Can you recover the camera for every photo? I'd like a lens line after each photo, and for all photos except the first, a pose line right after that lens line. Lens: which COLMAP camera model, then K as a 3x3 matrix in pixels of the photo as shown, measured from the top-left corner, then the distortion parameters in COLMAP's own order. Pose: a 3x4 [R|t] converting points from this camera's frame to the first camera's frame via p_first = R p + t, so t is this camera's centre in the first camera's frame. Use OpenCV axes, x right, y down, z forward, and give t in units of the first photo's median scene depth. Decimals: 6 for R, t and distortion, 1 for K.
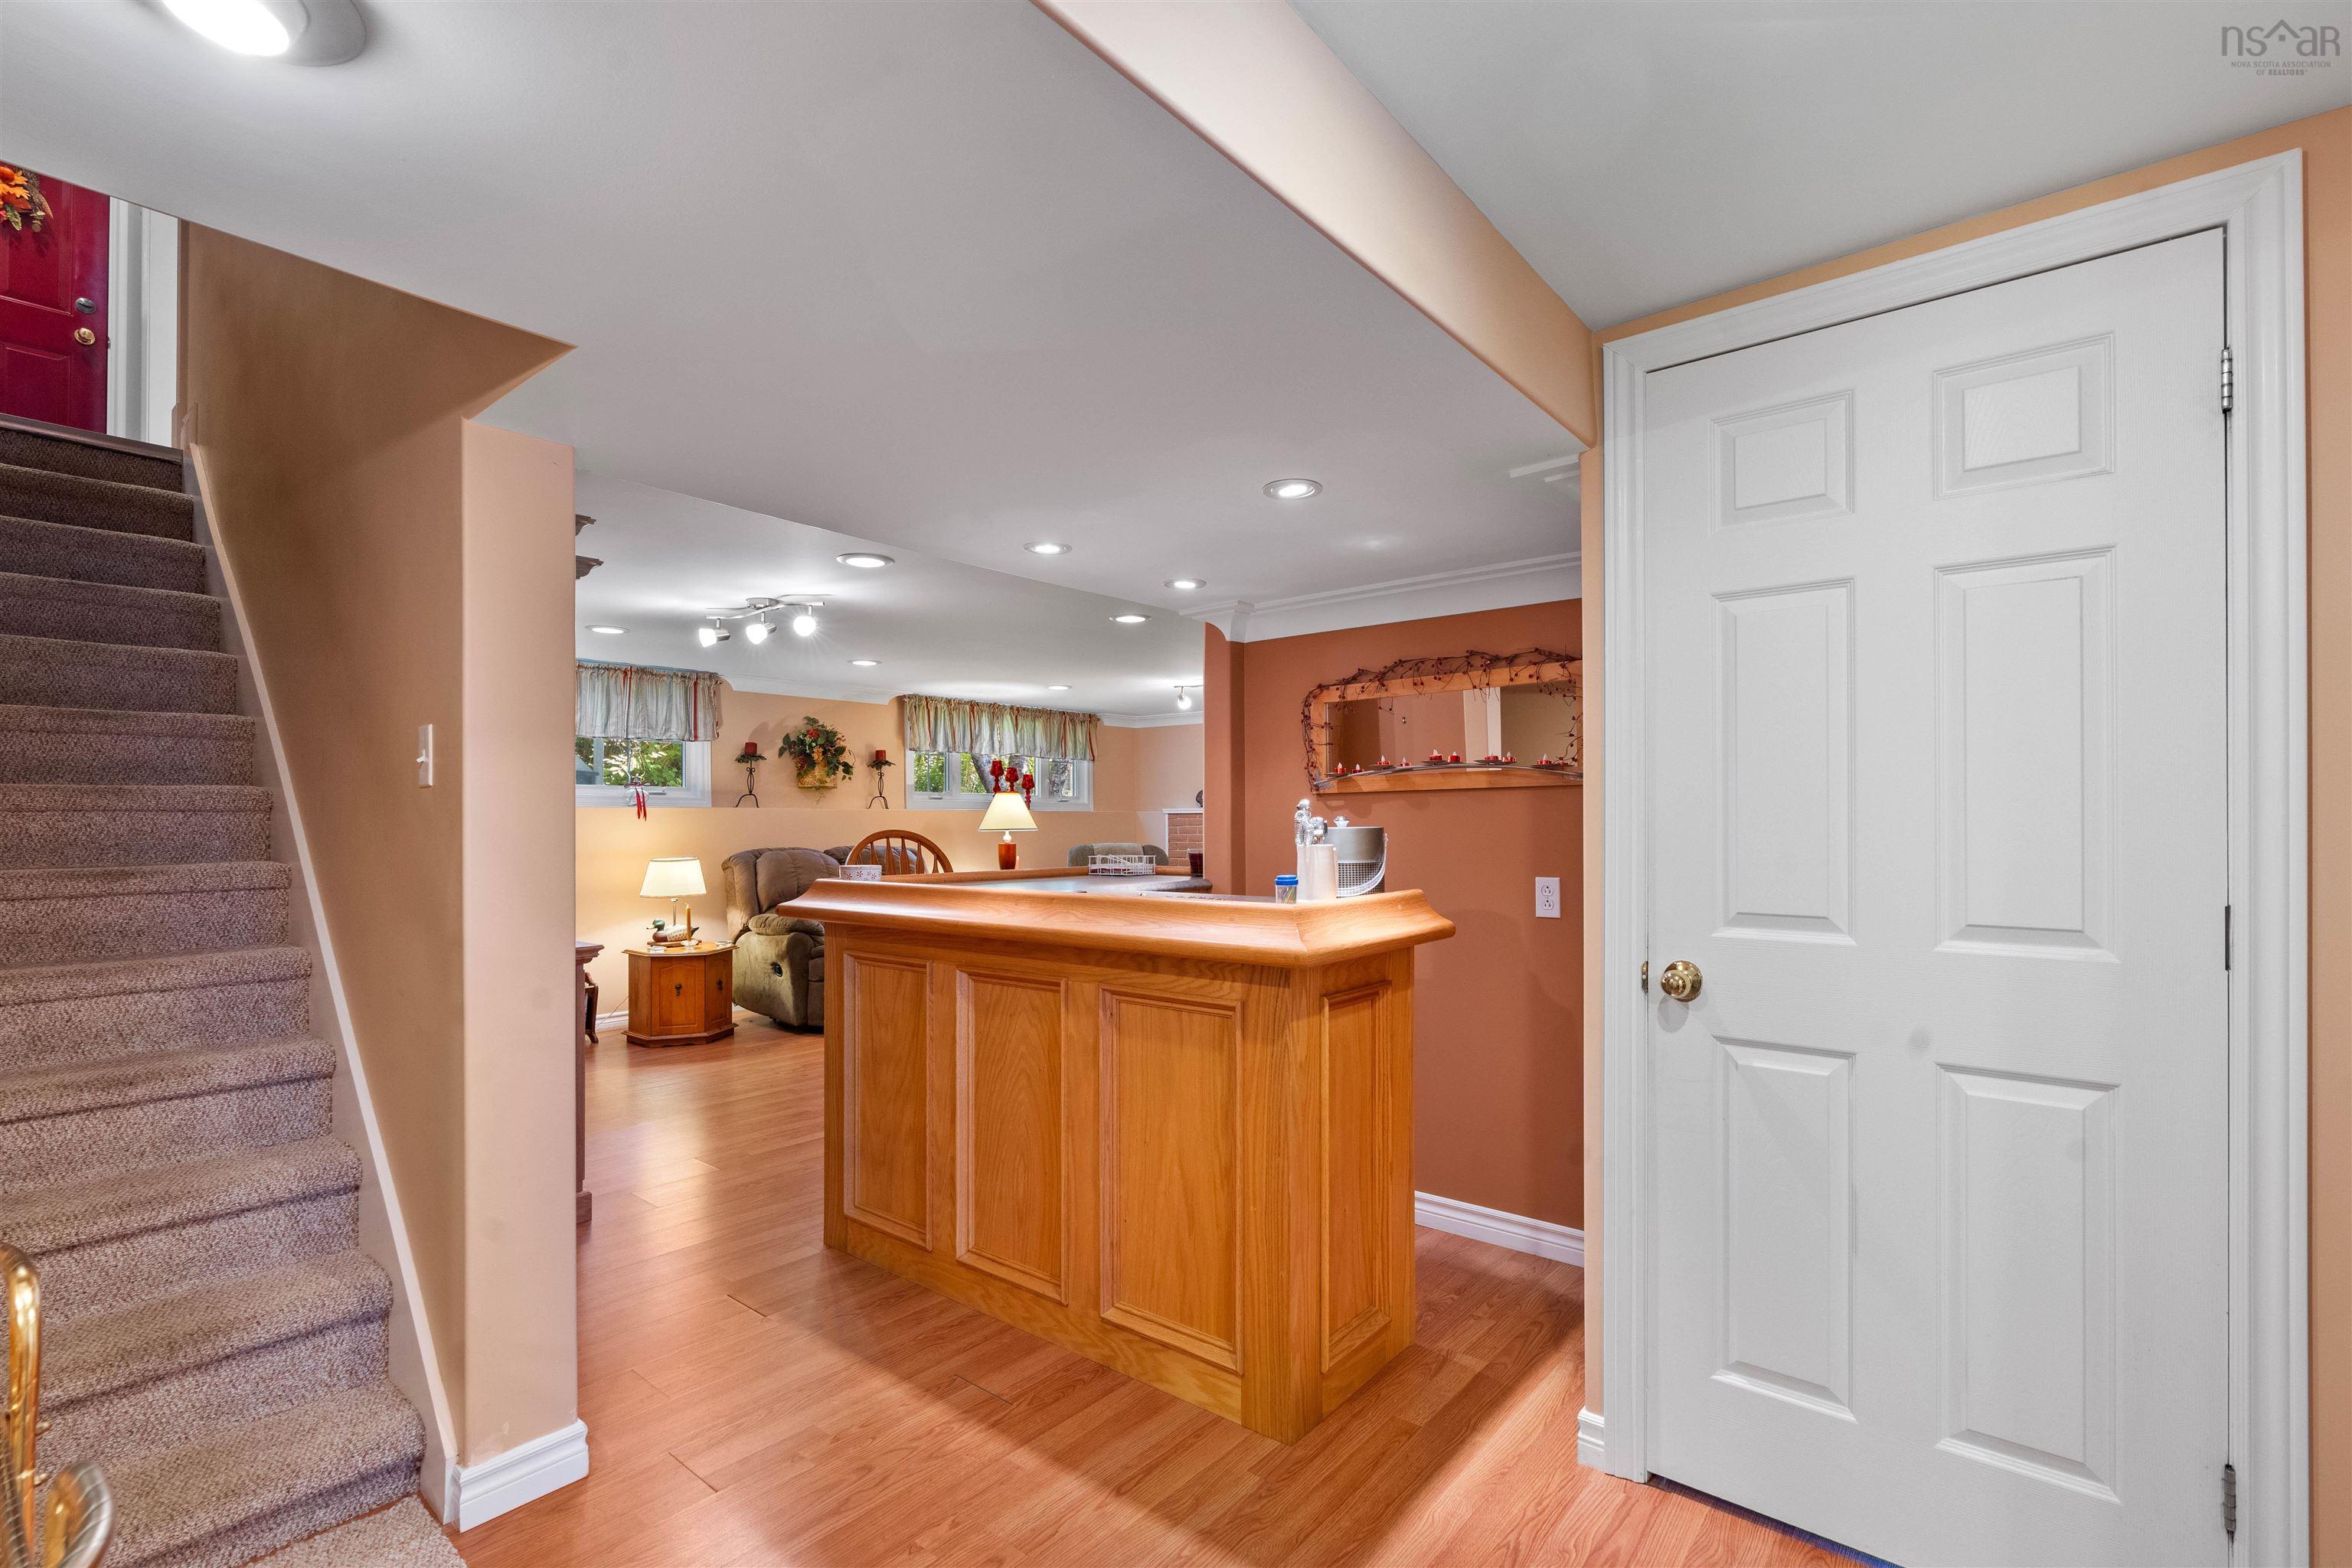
lens RADIAL K [[1067.7, 0, 1155.0], [0, 1067.7, 797.2], [0, 0, 1]] dist [-0.013121, 0.006594]
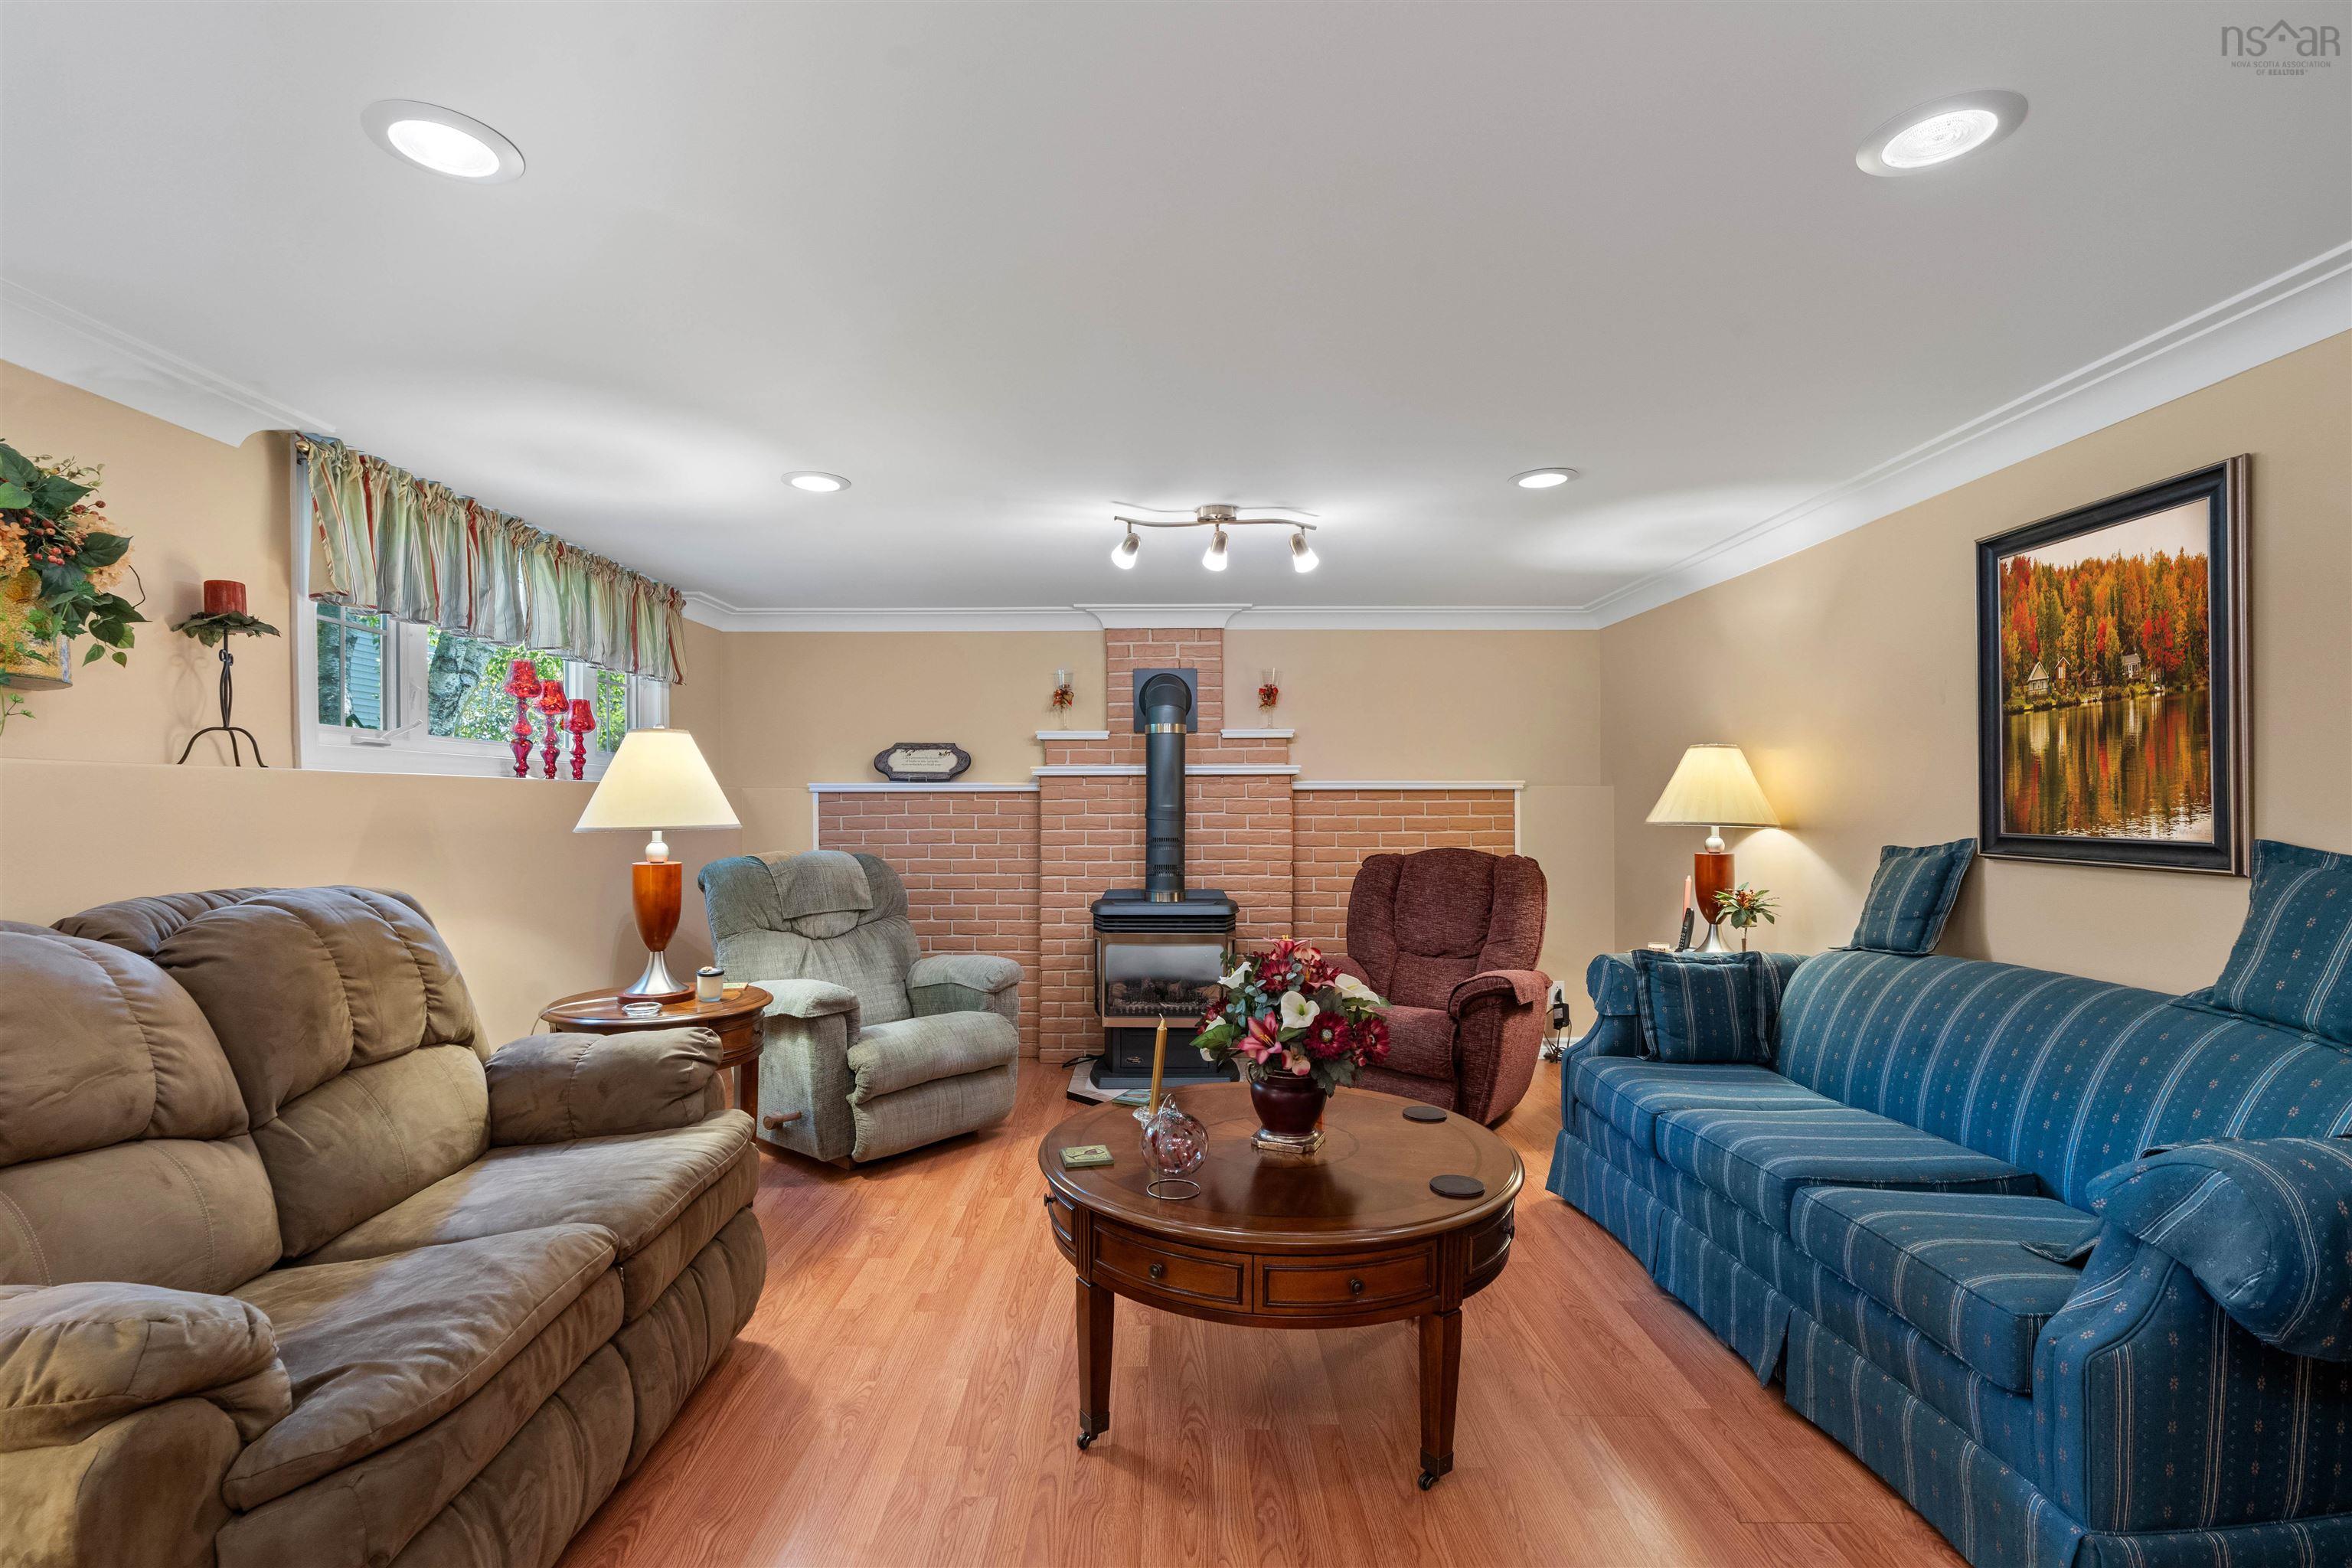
lens RADIAL K [[1068.6, 0, 1149.1], [0, 1068.6, 798.9], [0, 0, 1]] dist [-0.006514, 0.001027]
pose [[0.772575, 0.001674, 0.634921, -0.279057], [-0.010551, 0.999892, 0.010203, 0.016126], [-0.634836, -0.014582, 0.772510, 0.660172]]
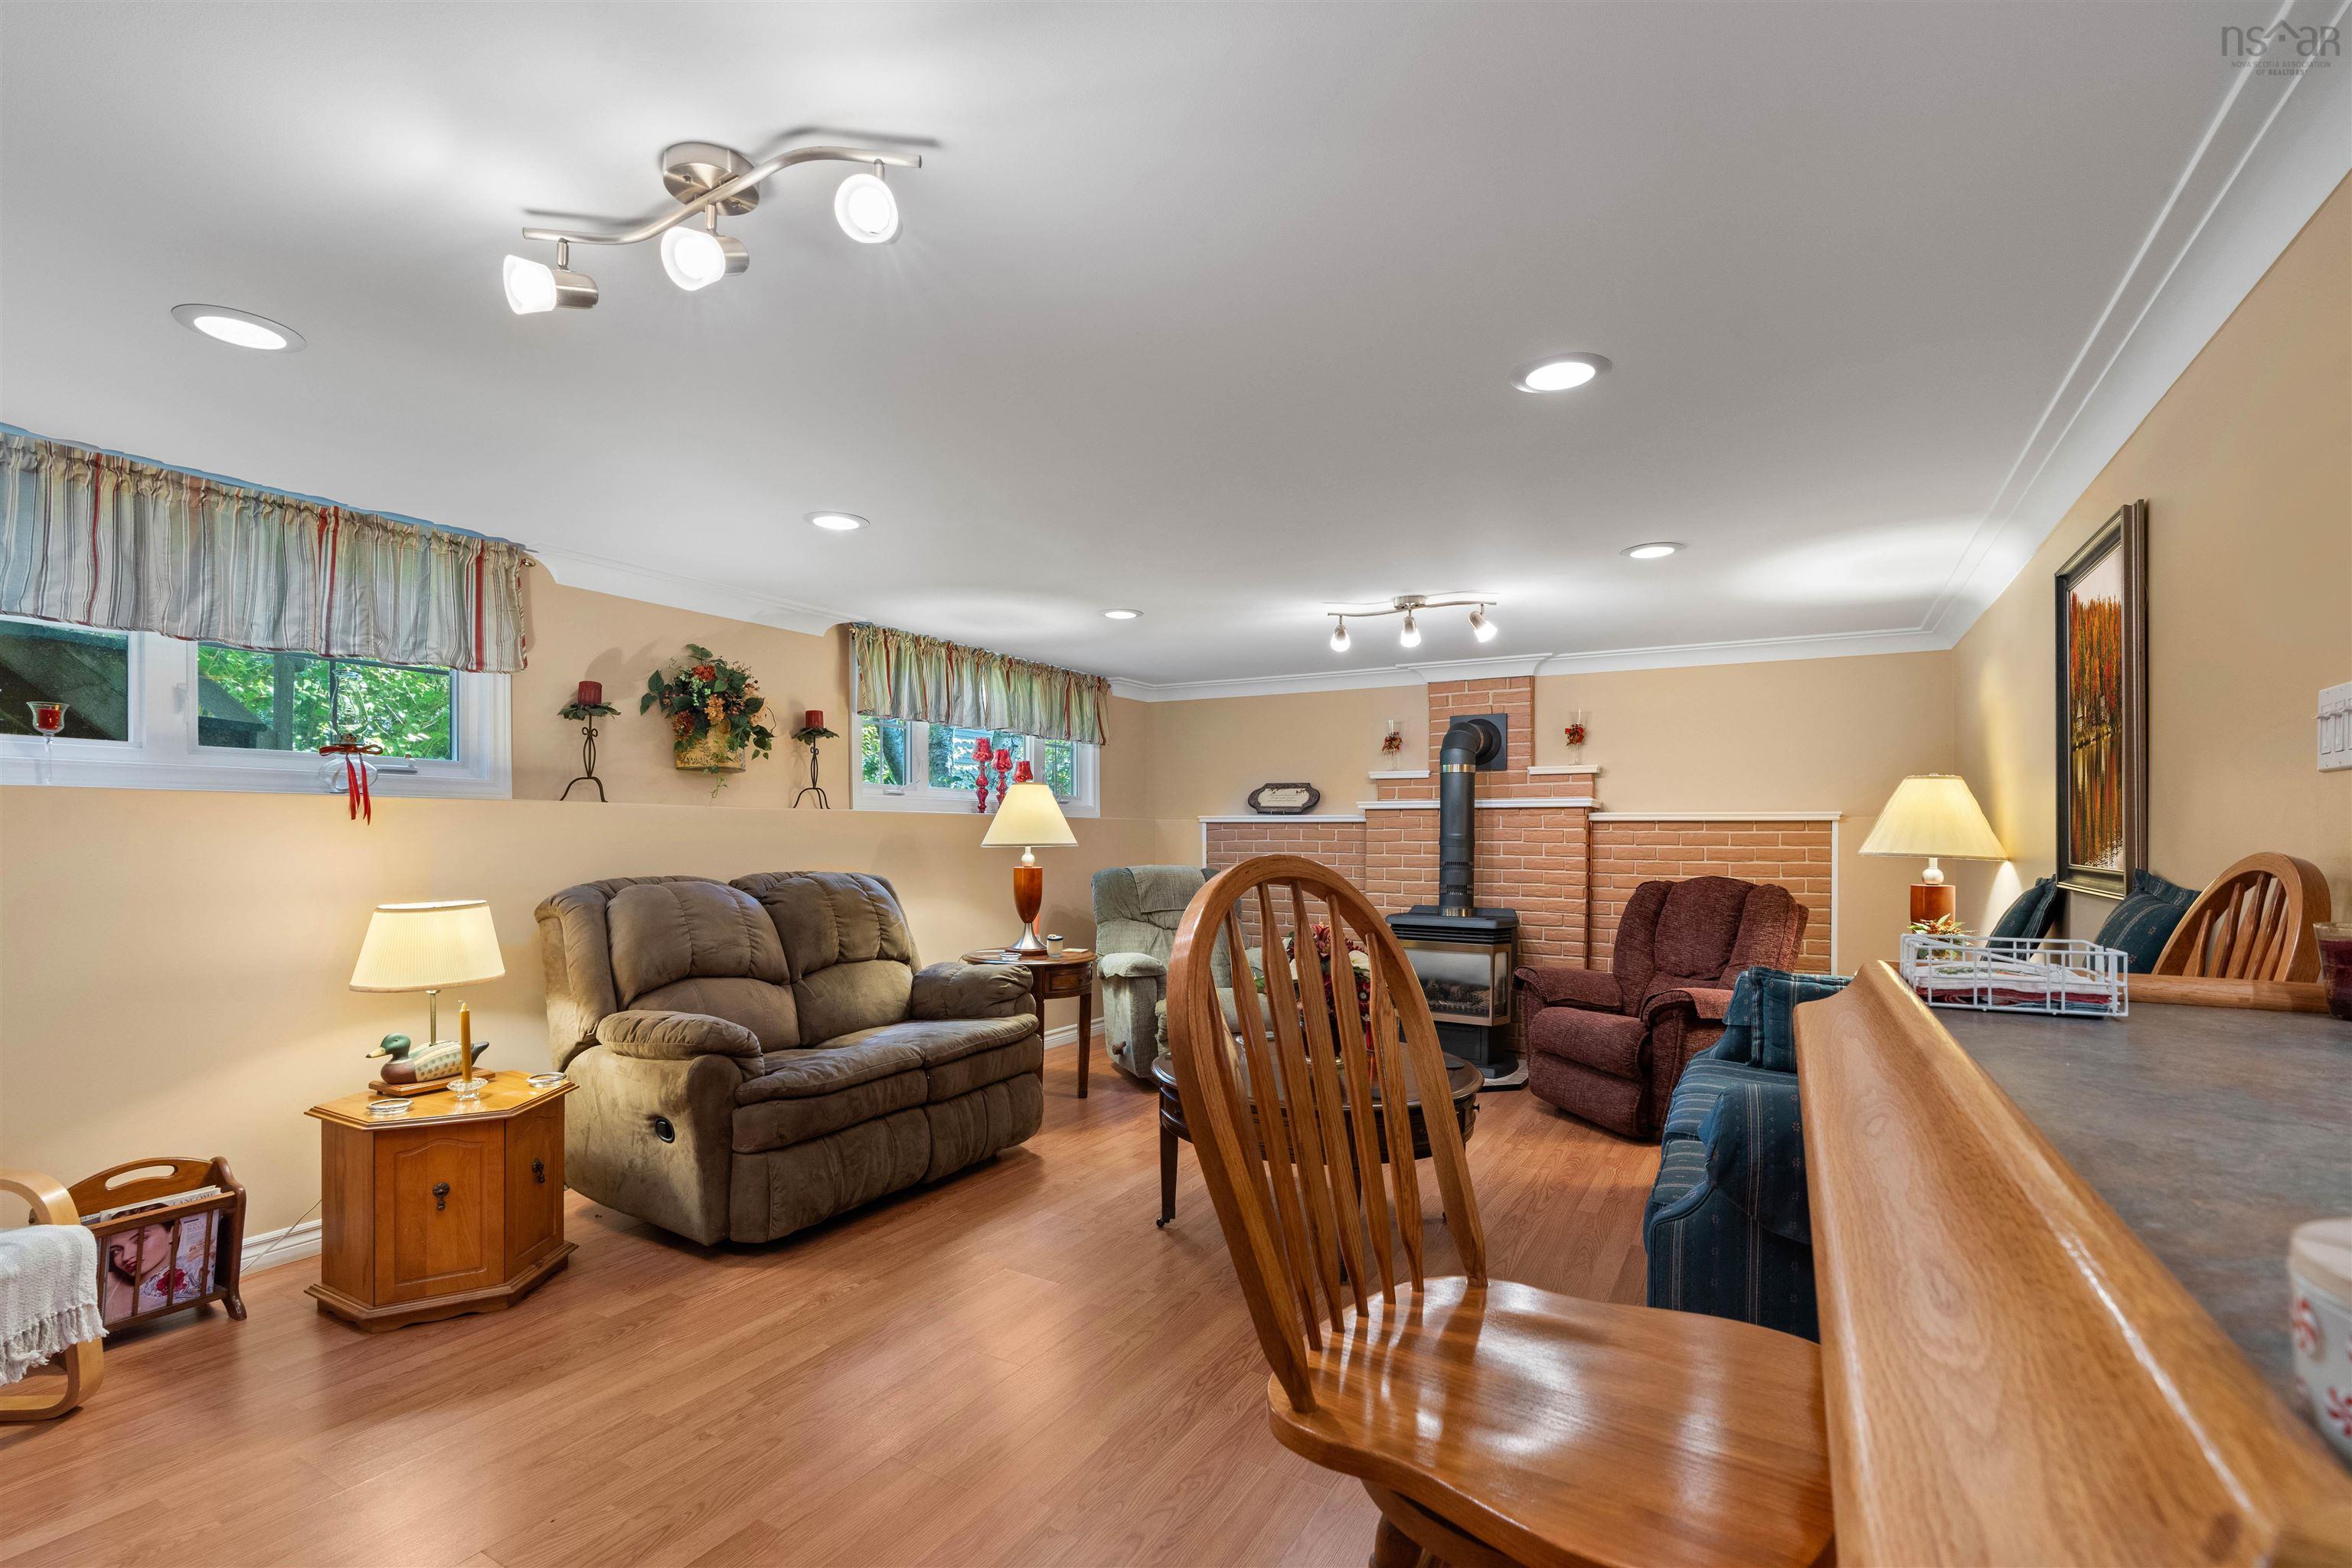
lens RADIAL K [[1071.8, 0, 1149.4], [0, 1071.8, 828.9], [0, 0, 1]] dist [-0.003003, 0.000009]
pose [[0.987563, 0.006141, 0.157101, -0.188052], [-0.008601, 0.999851, 0.014985, 0.013097], [-0.156986, -0.016149, 0.987469, 0.427394]]
